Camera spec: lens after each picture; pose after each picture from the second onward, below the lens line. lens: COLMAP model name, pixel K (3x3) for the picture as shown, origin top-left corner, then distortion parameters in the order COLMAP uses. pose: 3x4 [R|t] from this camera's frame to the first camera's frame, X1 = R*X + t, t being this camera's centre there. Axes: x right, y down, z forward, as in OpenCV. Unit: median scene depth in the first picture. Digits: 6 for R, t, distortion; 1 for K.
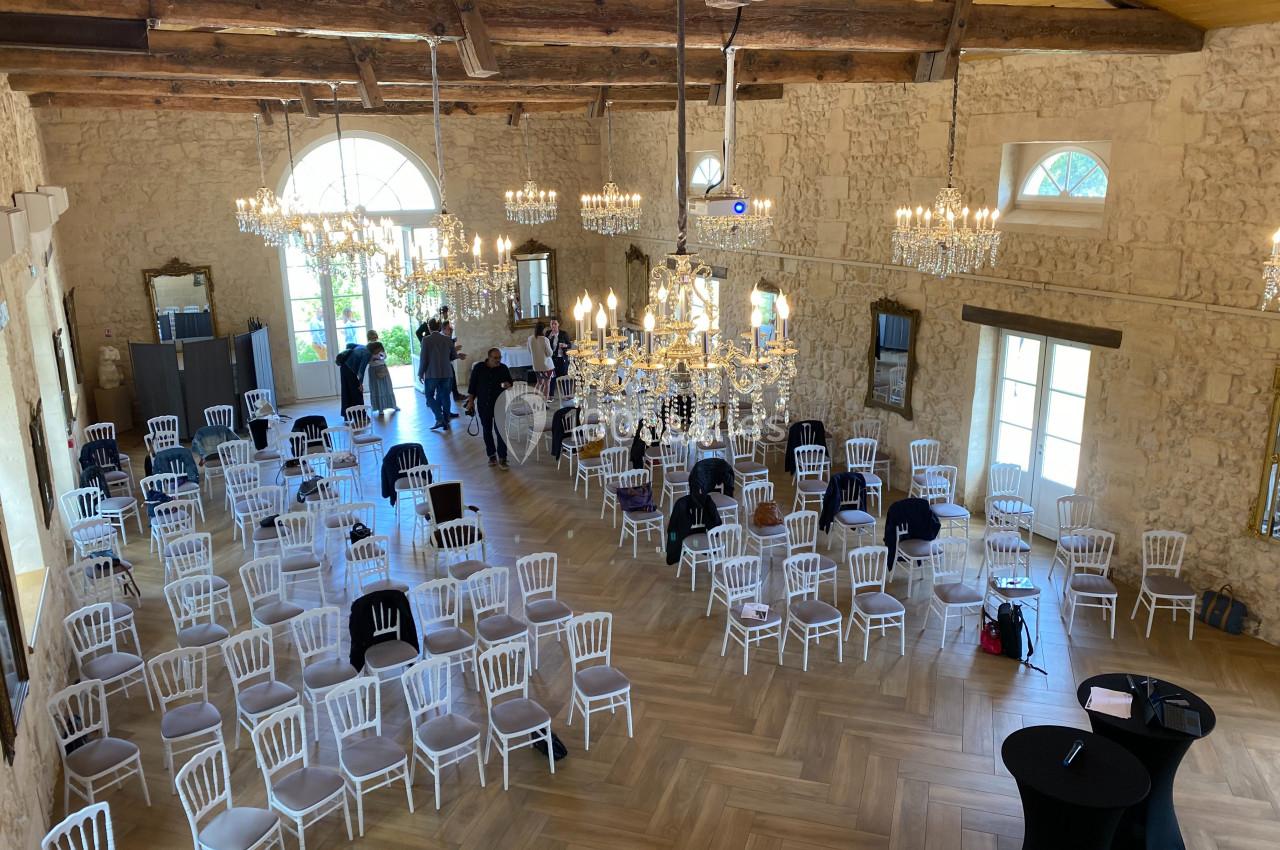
lens RADIAL K [[975.0, 0, 638.5], [0, 975.0, 427.7], [0, 0, 1]] dist [0.036018, -0.017401]
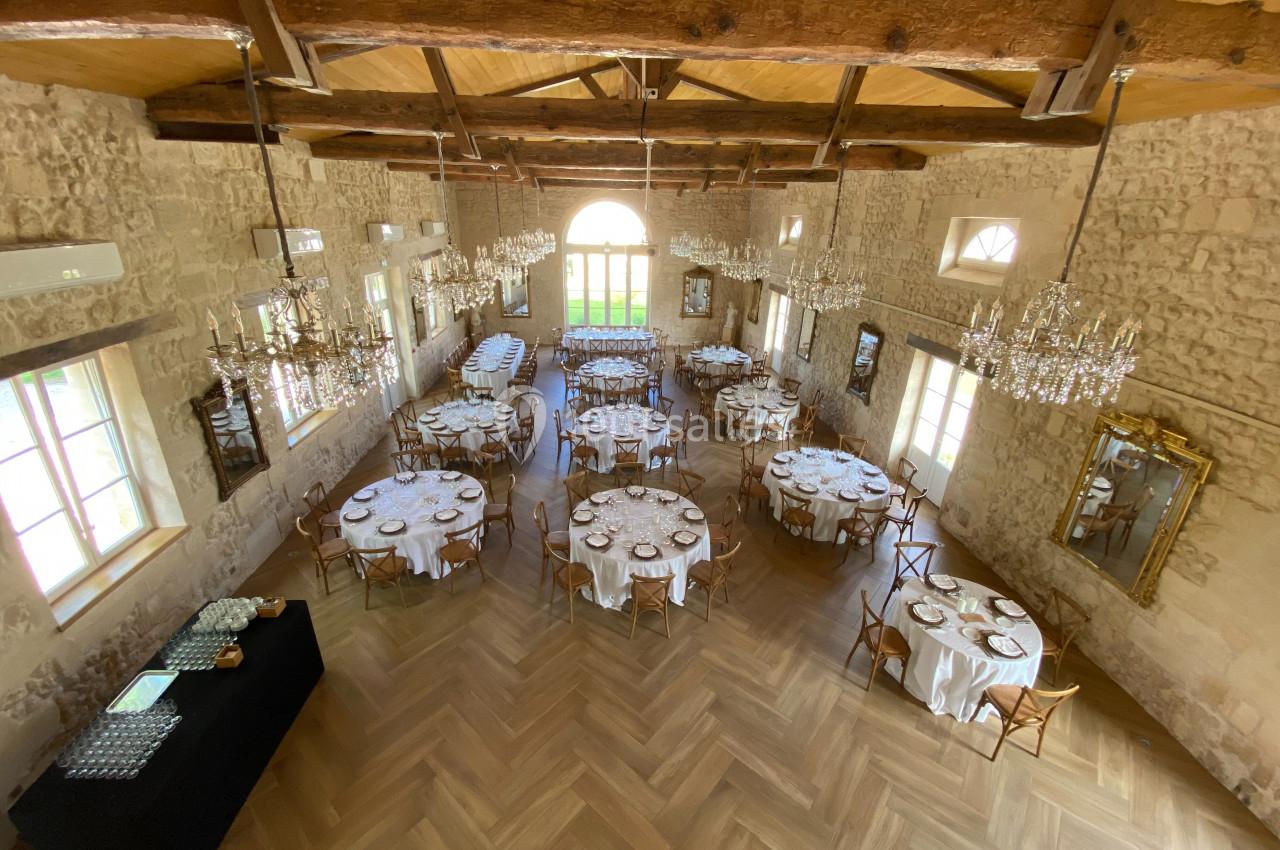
lens RADIAL K [[516.0, 0, 626.3], [0, 516.0, 428.4], [0, 0, 1]] dist [-0.019122, -0.004613]
pose [[0.919533, 0.174727, -0.352037, 0.266116], [-0.131222, 0.980830, 0.144061, -0.047410], [0.370460, -0.086274, 0.924833, 0.163365]]
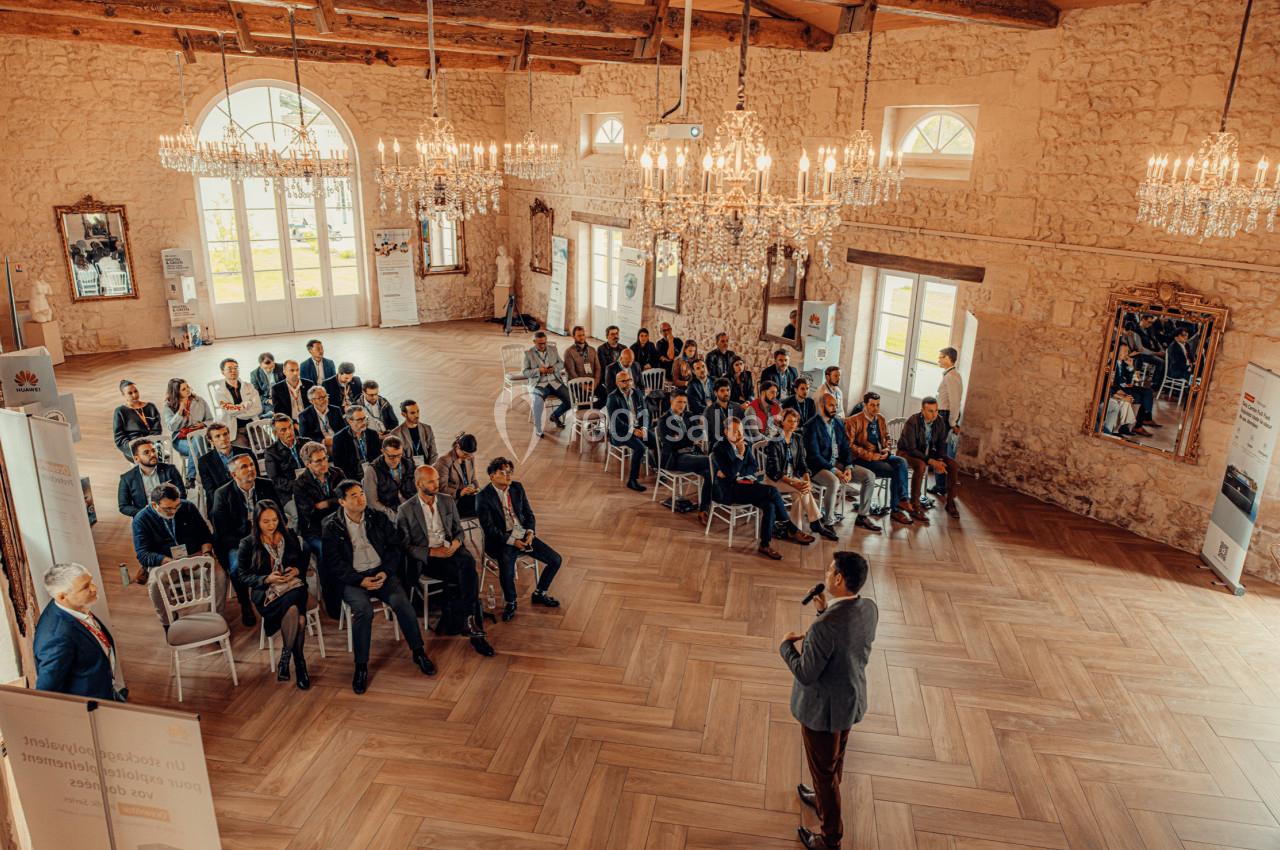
lens RADIAL K [[879.6, 0, 643.4], [0, 879.6, 424.5], [0, 0, 1]] dist [0.003652, 0.011856]
pose [[0.988290, -0.006539, 0.152447, -0.073781], [0.000689, 0.999262, 0.038396, 0.046458], [-0.152586, -0.037841, 0.987566, 0.004819]]
